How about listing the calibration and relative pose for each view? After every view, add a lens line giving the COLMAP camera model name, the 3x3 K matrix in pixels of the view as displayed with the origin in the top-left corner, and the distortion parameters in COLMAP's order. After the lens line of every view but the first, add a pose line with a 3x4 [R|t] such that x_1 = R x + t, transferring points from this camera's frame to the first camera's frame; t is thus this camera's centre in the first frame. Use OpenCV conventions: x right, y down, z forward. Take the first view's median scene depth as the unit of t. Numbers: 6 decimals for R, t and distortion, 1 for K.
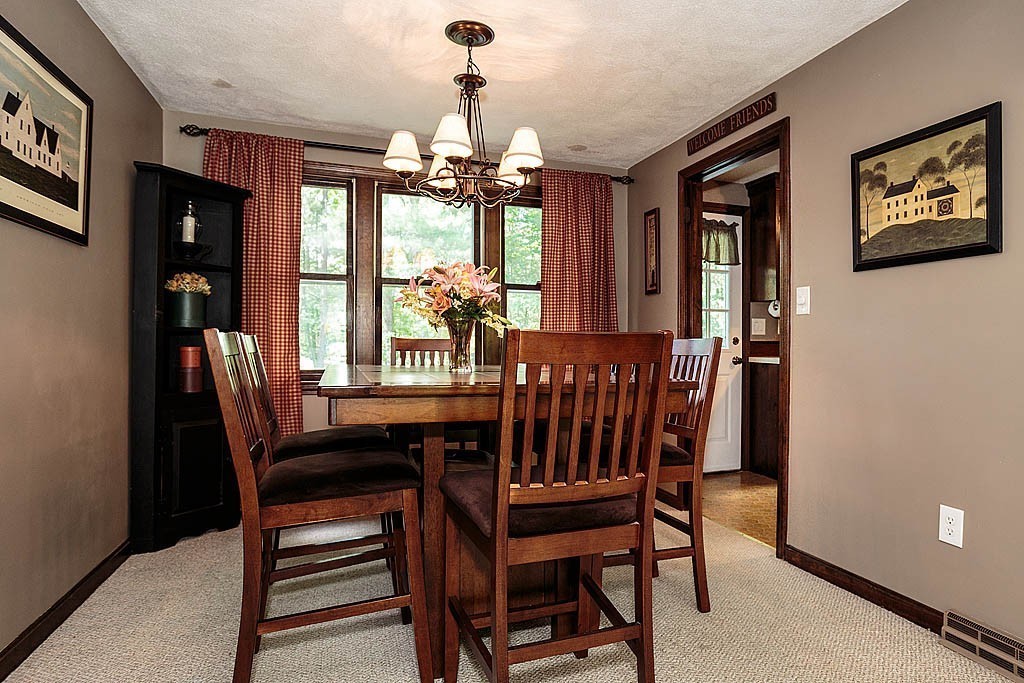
lens RADIAL K [[535.0, 0, 509.1], [0, 535.0, 329.6], [0, 0, 1]] dist [-0.000635, 0.000216]
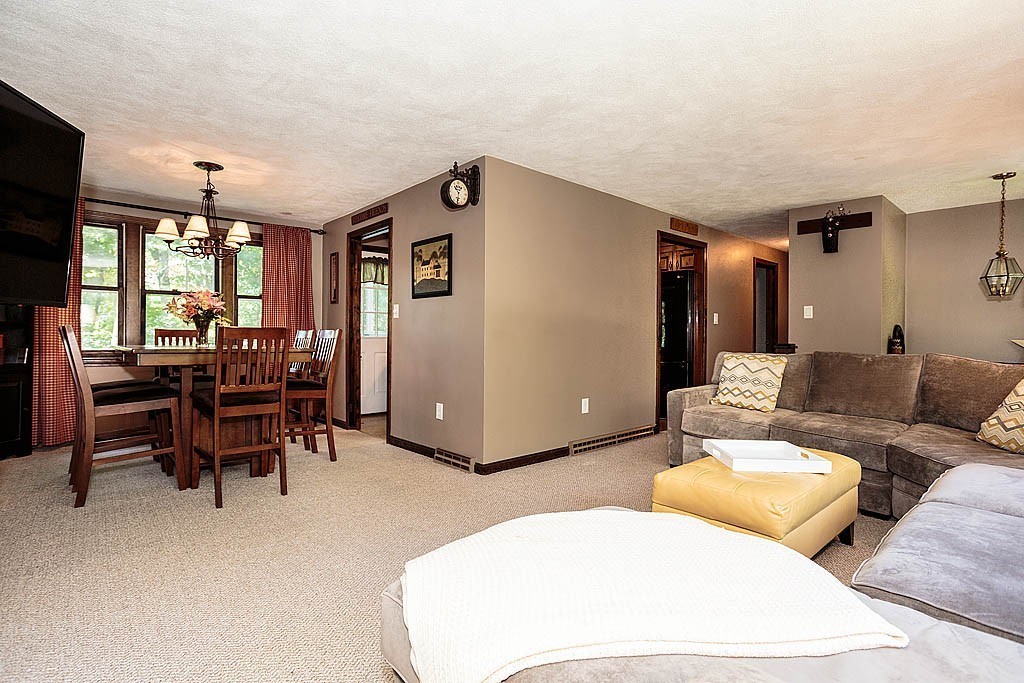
lens RADIAL K [[593.3, 0, 511.1], [0, 593.3, 328.1], [0, 0, 1]] dist [-0.000551, 0.049331]
pose [[0.932479, 0.004719, 0.361194, 0.169210], [-0.009388, 0.999894, 0.011173, -0.022892], [-0.361102, -0.013809, 0.932424, -1.380812]]
